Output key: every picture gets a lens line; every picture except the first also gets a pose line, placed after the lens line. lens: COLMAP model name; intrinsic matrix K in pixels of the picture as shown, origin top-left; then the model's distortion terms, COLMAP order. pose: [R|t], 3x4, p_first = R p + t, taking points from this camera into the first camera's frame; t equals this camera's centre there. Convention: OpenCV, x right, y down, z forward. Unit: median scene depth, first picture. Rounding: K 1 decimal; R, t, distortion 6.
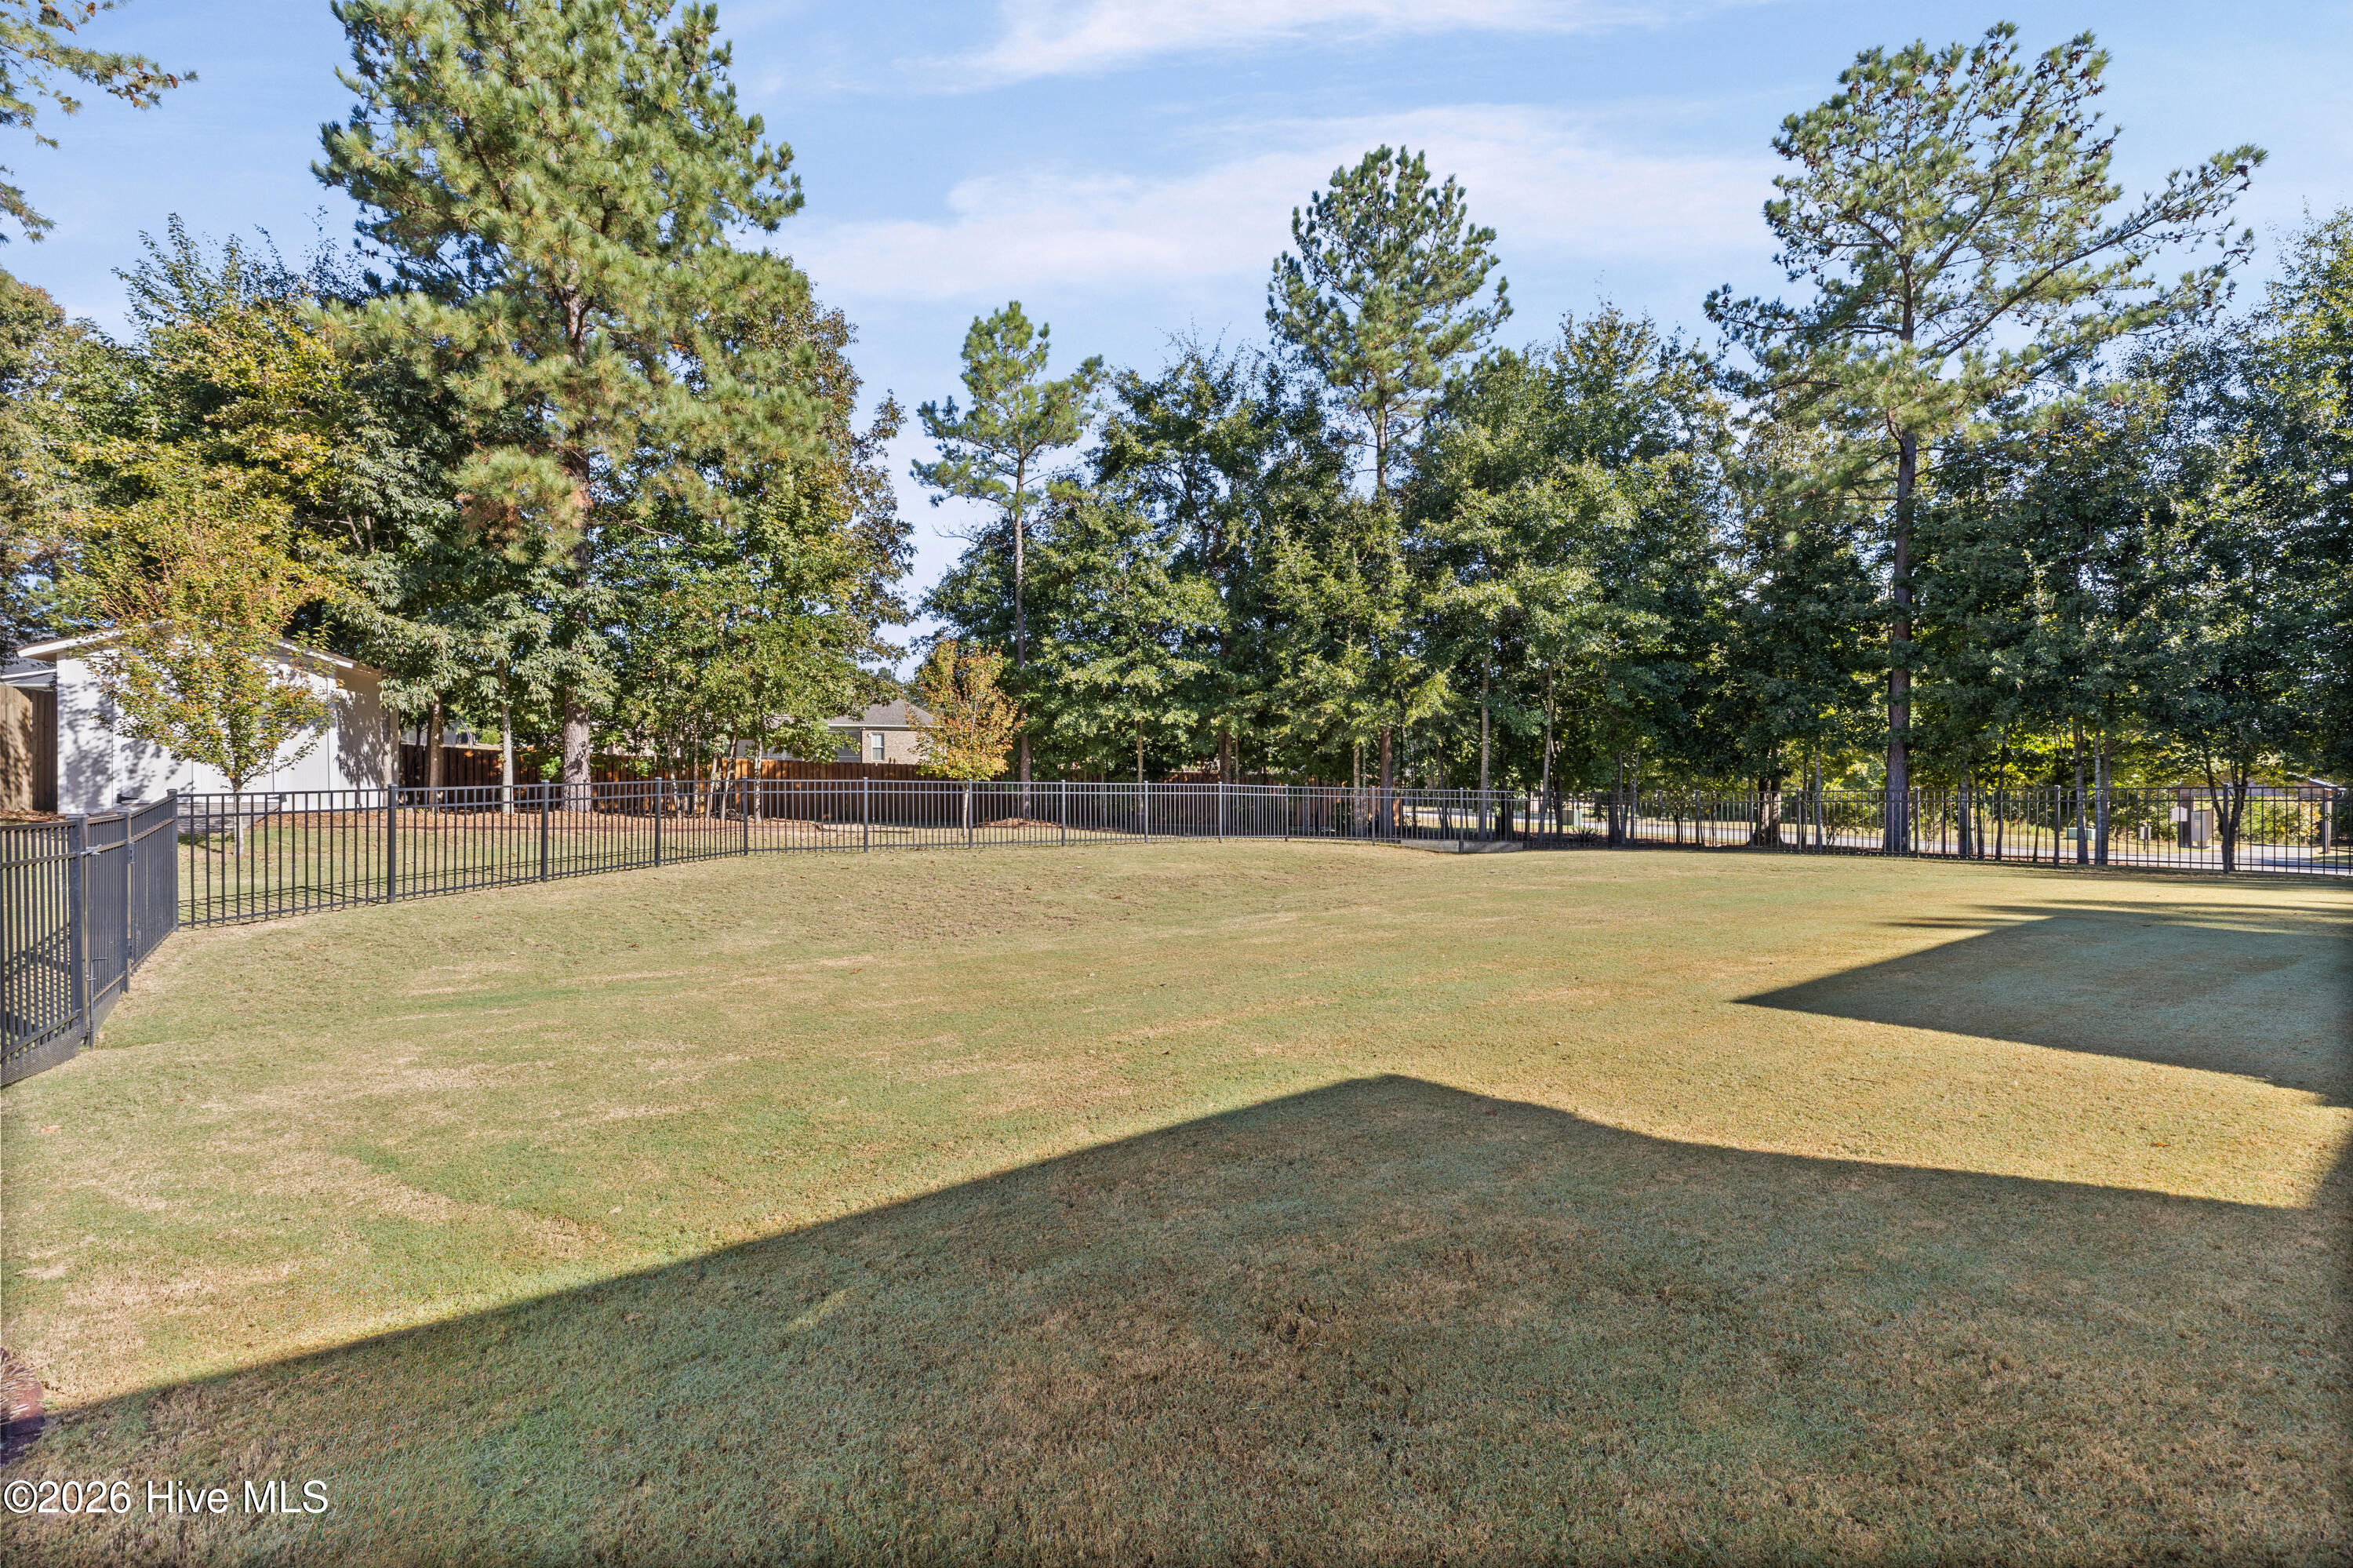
lens RADIAL K [[1027.8, 0, 1176.5], [0, 1027.8, 784.0], [0, 0, 1]] dist [-0.001135, -0.000161]
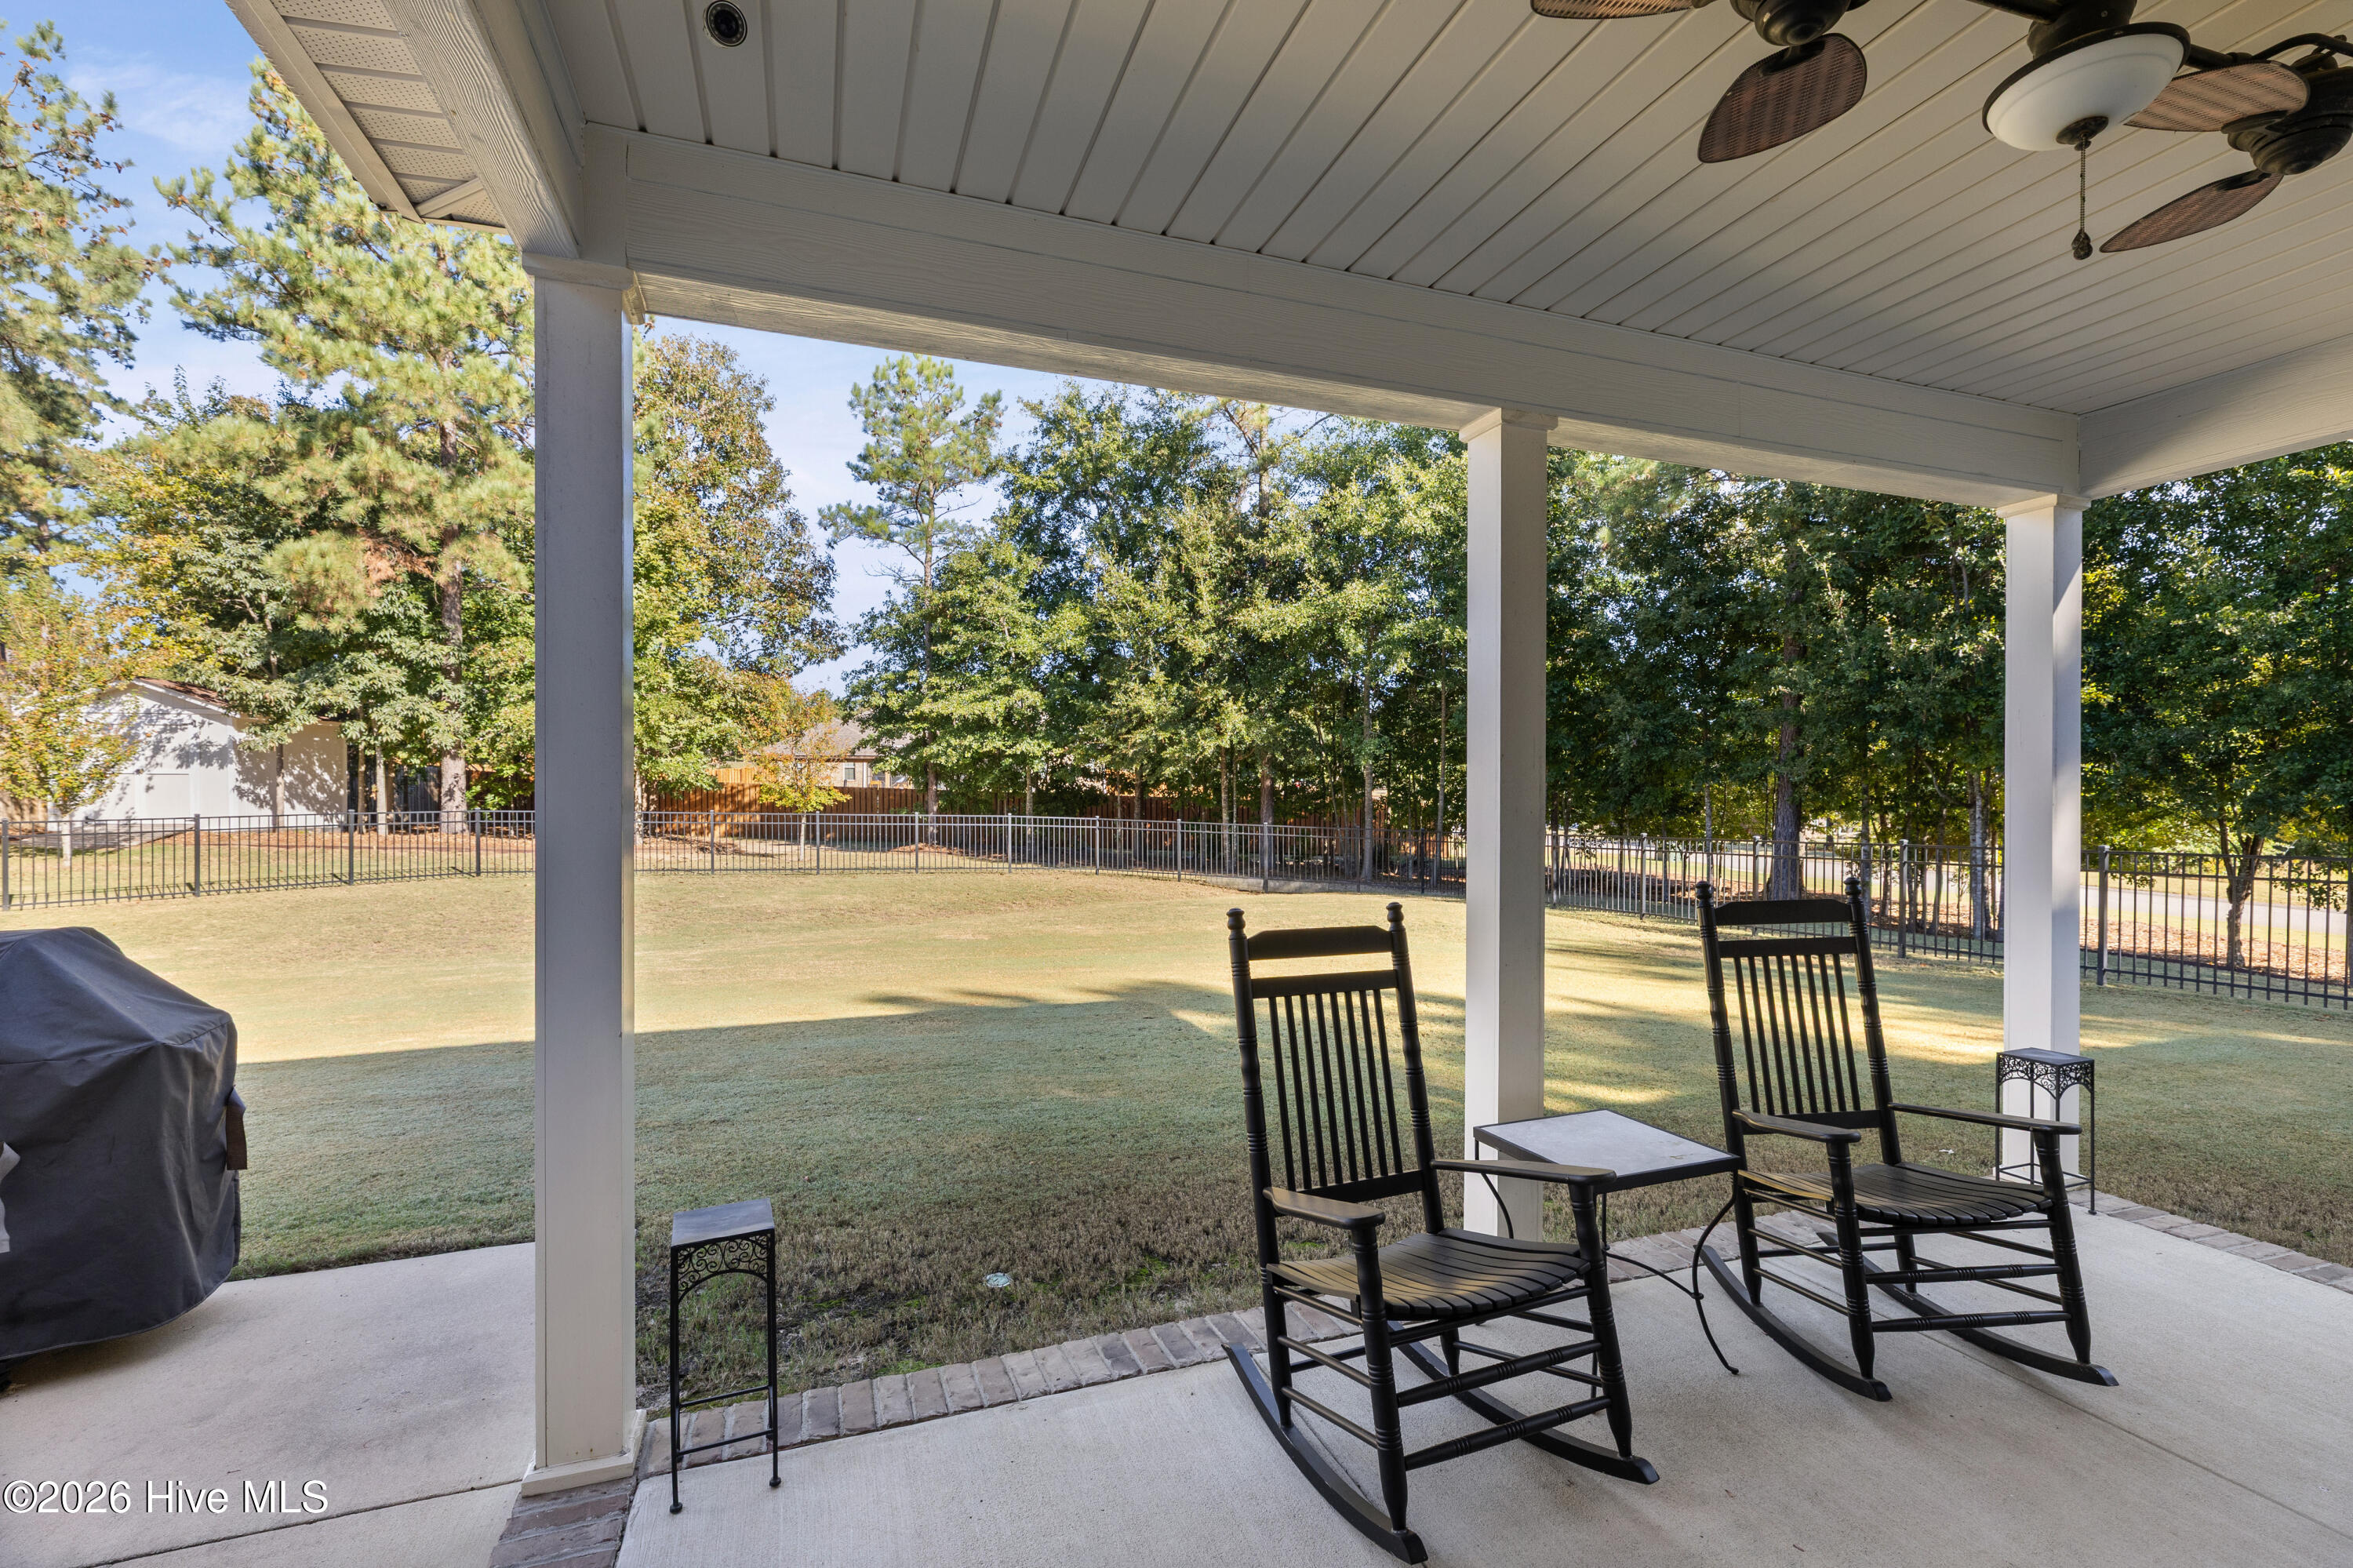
lens RADIAL K [[1027.8, 0, 1176.5], [0, 1027.8, 784.0], [0, 0, 1]] dist [-0.001135, -0.000161]
pose [[0.958748, 0.006653, -0.284179, 0.448541], [-0.009967, 0.999898, -0.010216, -0.020969], [0.284082, 0.012627, 0.958717, 0.087629]]
